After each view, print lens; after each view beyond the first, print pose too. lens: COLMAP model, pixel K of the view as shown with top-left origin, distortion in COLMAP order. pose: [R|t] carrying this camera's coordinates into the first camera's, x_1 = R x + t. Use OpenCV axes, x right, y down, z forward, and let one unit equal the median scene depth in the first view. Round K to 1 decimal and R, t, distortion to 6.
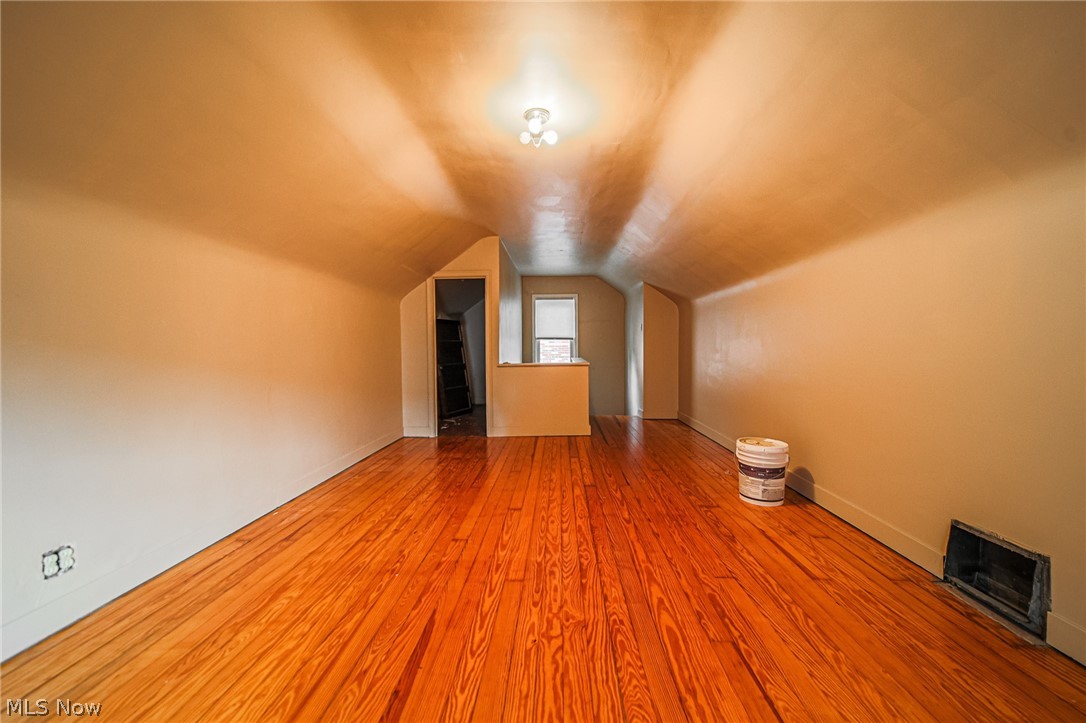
lens RADIAL K [[412.0, 0, 543.2], [0, 412.0, 357.9], [0, 0, 1]] dist [-0.000235, -0.000022]
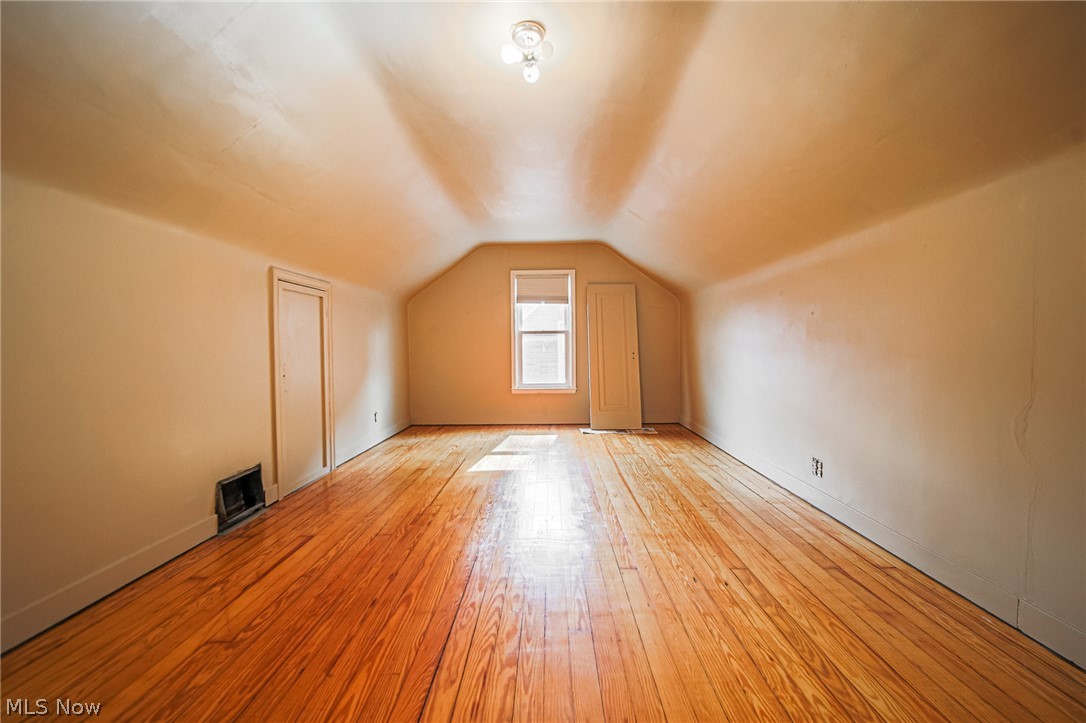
lens RADIAL K [[412.0, 0, 543.3], [0, 412.0, 354.1], [0, 0, 1]] dist [-0.000235, -0.000022]
pose [[-0.999611, 0.017859, -0.021442, -0.015147], [0.017000, 0.999071, 0.039600, -0.039566], [0.022129, 0.039220, -0.998986, 1.821148]]
